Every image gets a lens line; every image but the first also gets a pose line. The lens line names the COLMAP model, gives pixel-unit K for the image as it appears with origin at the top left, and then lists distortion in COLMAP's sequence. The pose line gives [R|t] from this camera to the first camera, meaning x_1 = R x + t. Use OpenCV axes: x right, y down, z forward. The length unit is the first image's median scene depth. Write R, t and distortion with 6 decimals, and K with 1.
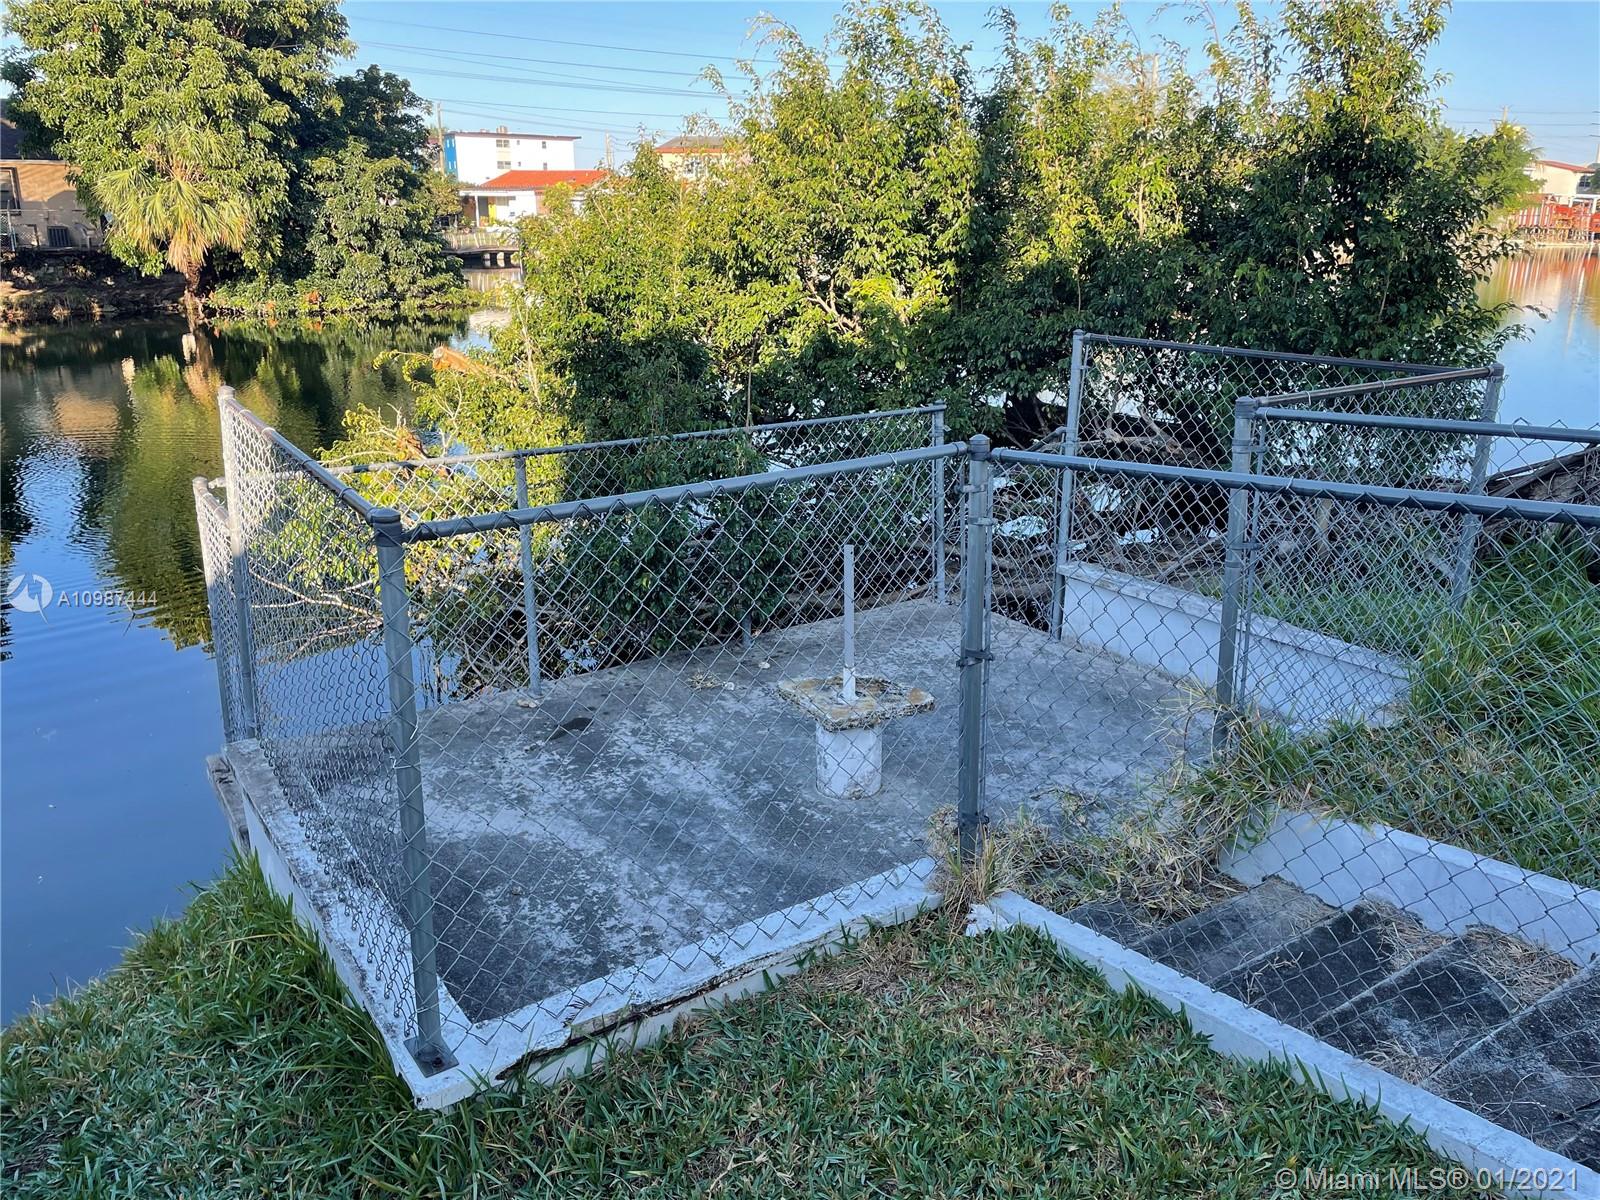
lens RADIAL K [[1205.1, 0, 794.3], [0, 1205.1, 594.1], [0, 0, 1]] dist [0.085673, -0.107481]
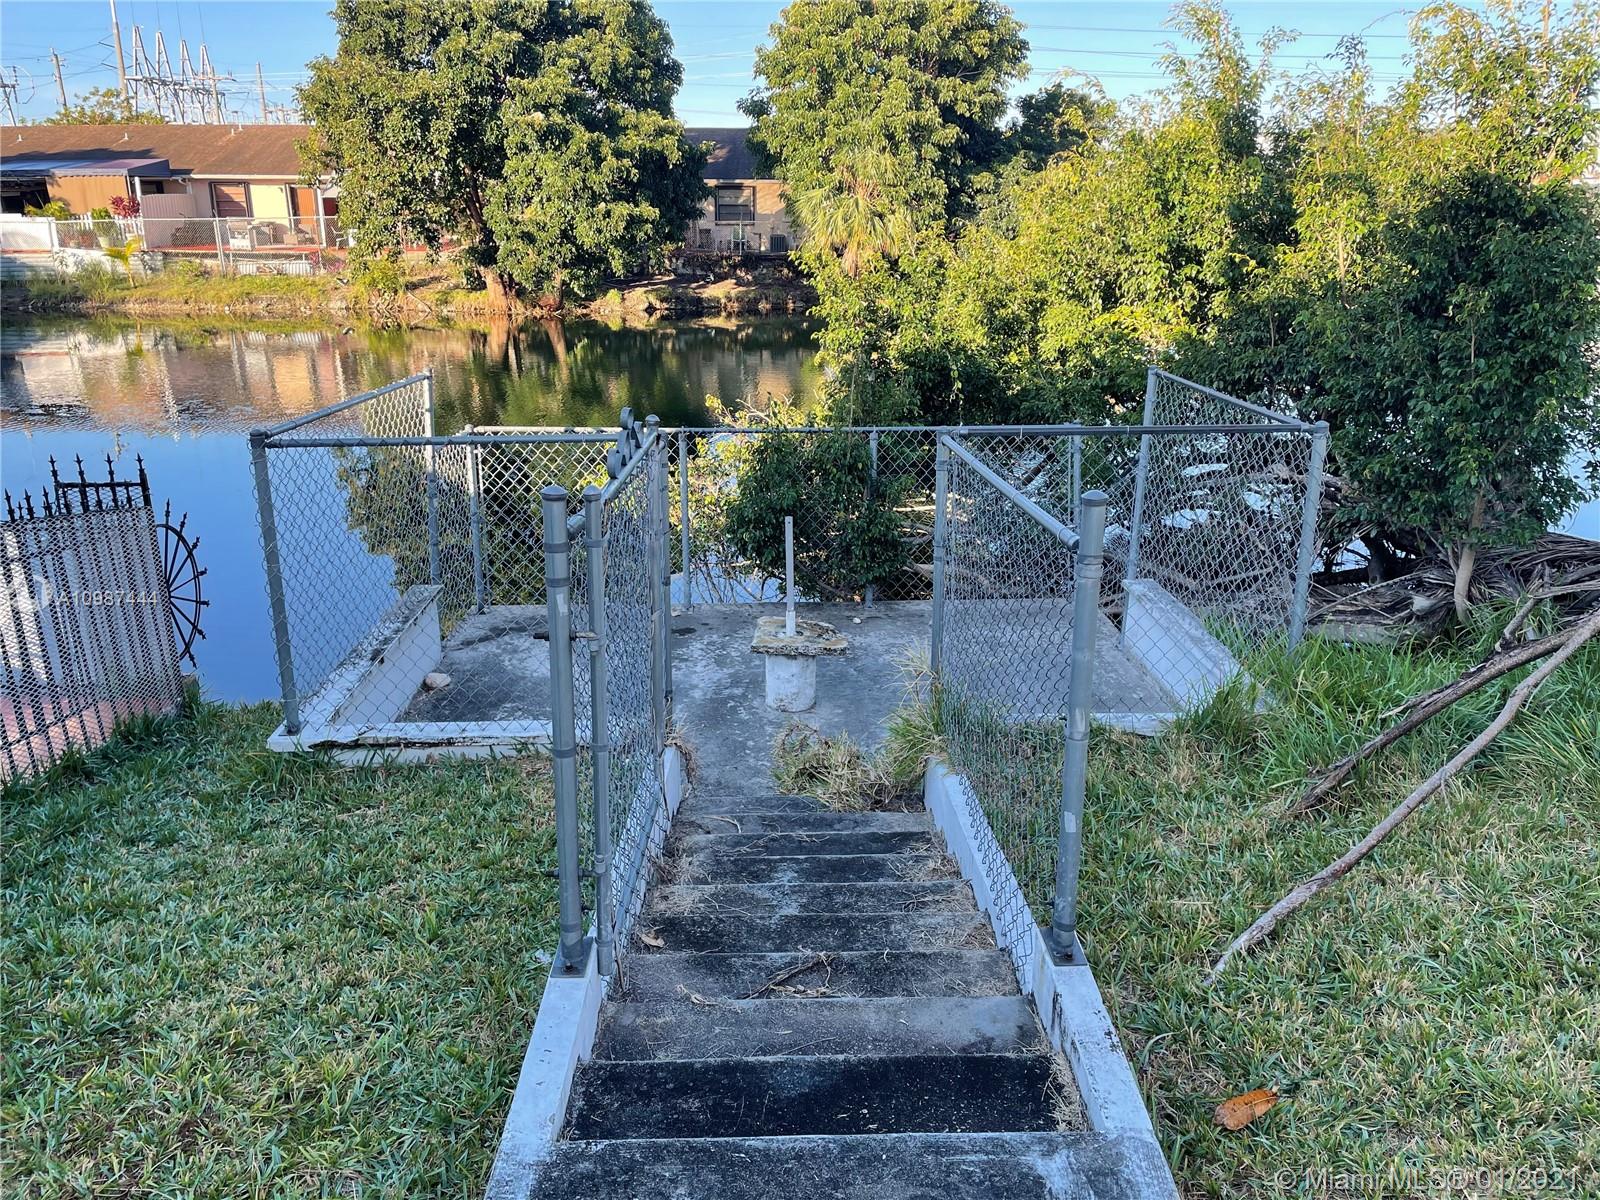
lens RADIAL K [[1205.1, 0, 805.3], [0, 1205.1, 601.3], [0, 0, 1]] dist [0.085673, -0.107481]
pose [[0.845415, 0.159876, -0.509621, 0.111373], [-0.156911, 0.986389, 0.049146, -0.002556], [0.510542, 0.038416, 0.858994, -0.017812]]
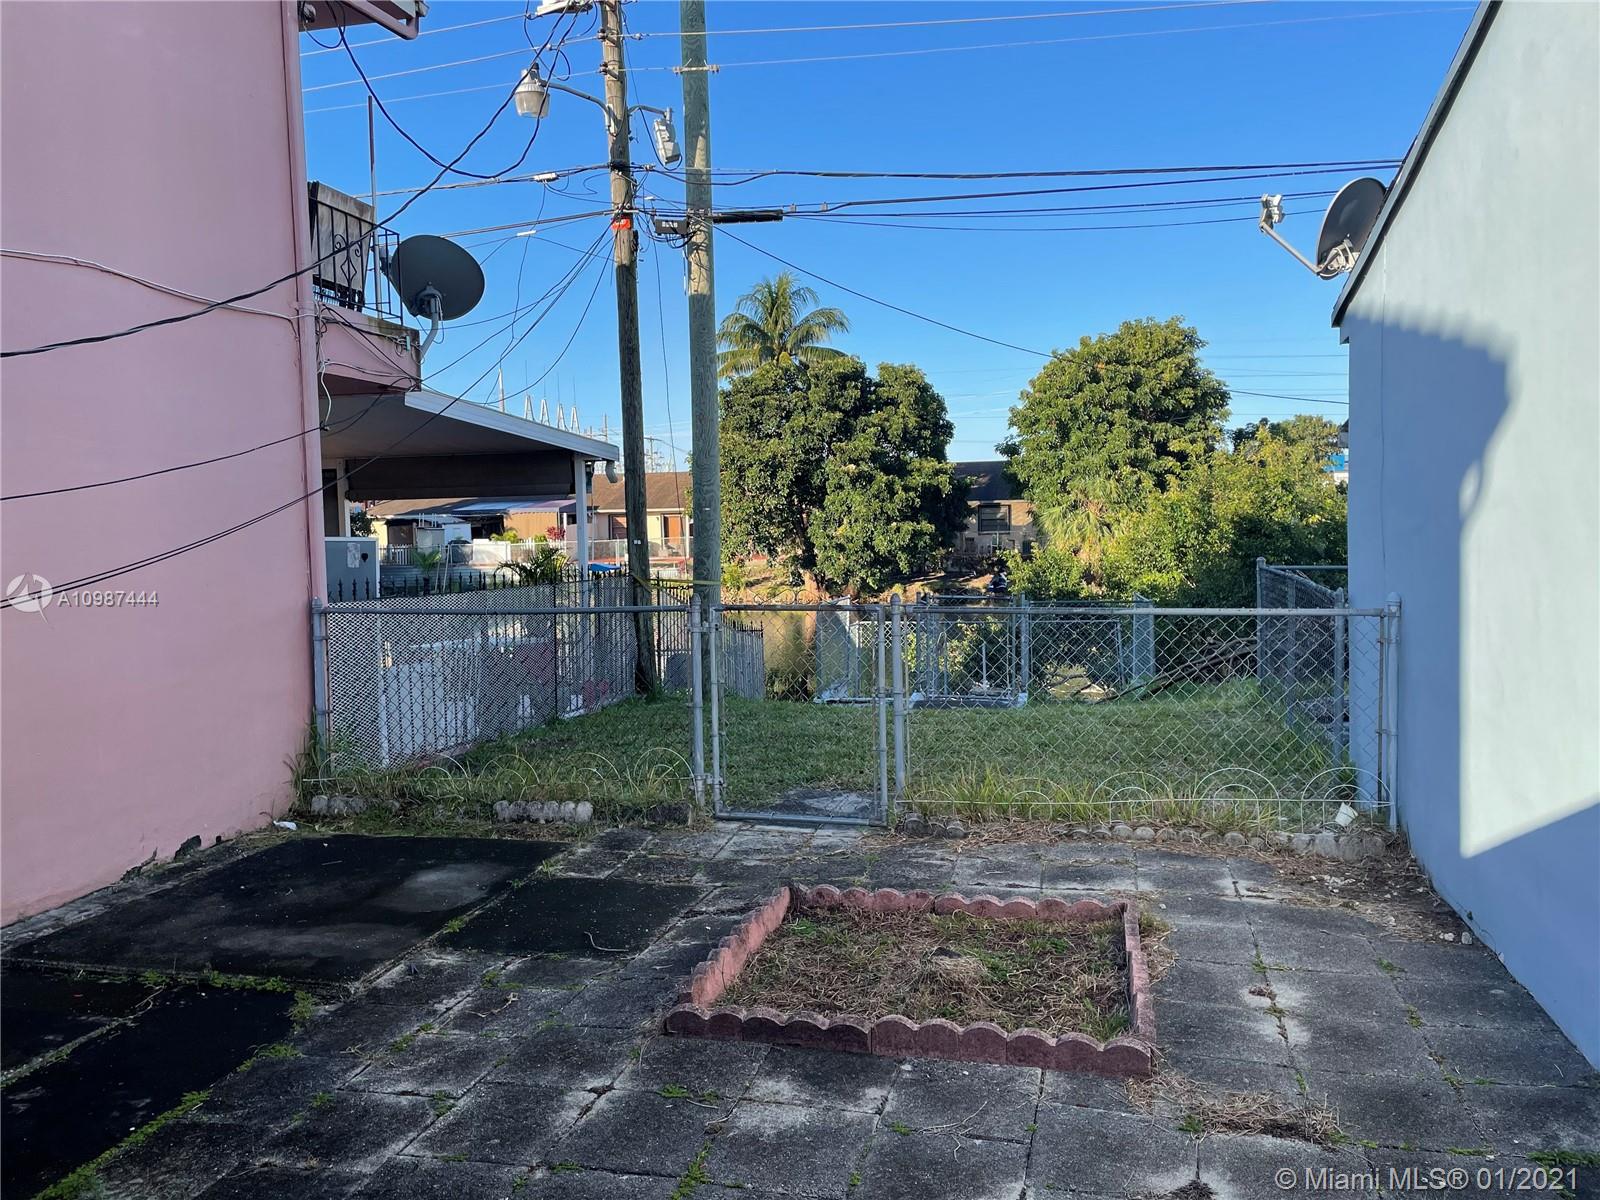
lens RADIAL K [[1205.1, 0, 805.8], [0, 1205.1, 588.7], [0, 0, 1]] dist [0.085673, -0.107481]
pose [[0.710535, 0.017768, -0.703437, 0.297398], [-0.185521, 0.969041, -0.162916, 0.062778], [0.678765, 0.246260, 0.691834, -0.247405]]
